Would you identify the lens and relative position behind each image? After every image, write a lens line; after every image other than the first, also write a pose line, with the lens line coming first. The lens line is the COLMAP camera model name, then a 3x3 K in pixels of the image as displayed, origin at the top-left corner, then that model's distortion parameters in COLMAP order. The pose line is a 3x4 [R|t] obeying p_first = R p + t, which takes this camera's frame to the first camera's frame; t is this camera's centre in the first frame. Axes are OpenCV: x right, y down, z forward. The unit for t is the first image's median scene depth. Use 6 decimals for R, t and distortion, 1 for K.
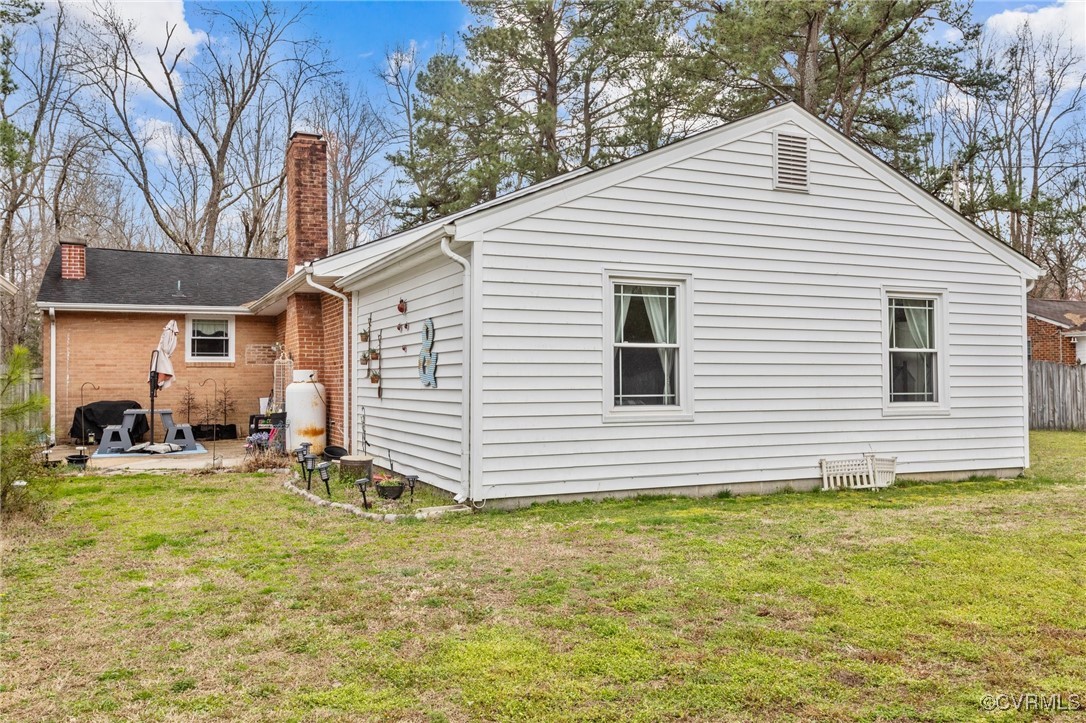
lens RADIAL K [[950.4, 0, 545.7], [0, 950.4, 362.2], [0, 0, 1]] dist [0.004390, 0.003613]
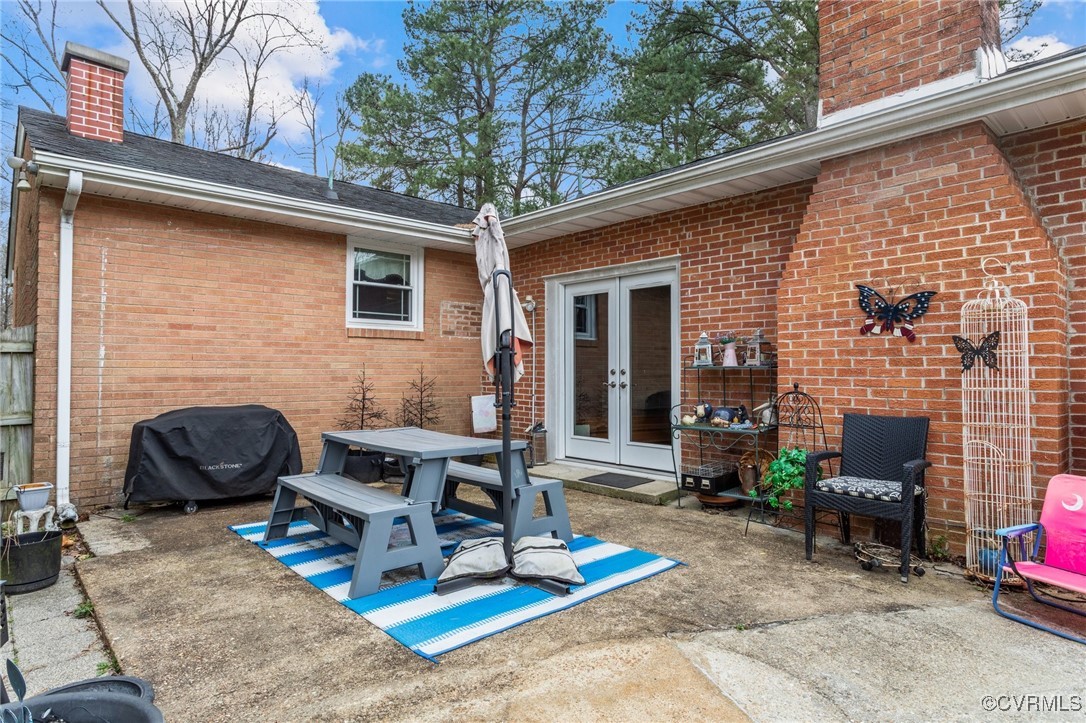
lens RADIAL K [[636.8, 0, 541.8], [0, 636.8, 357.5], [0, 0, 1]] dist [-0.006272, -0.001218]
pose [[0.947709, 0.012154, 0.318905, -0.386218], [-0.009912, 0.999913, -0.008653, 0.018061], [-0.318983, 0.005039, 0.947747, 0.635625]]
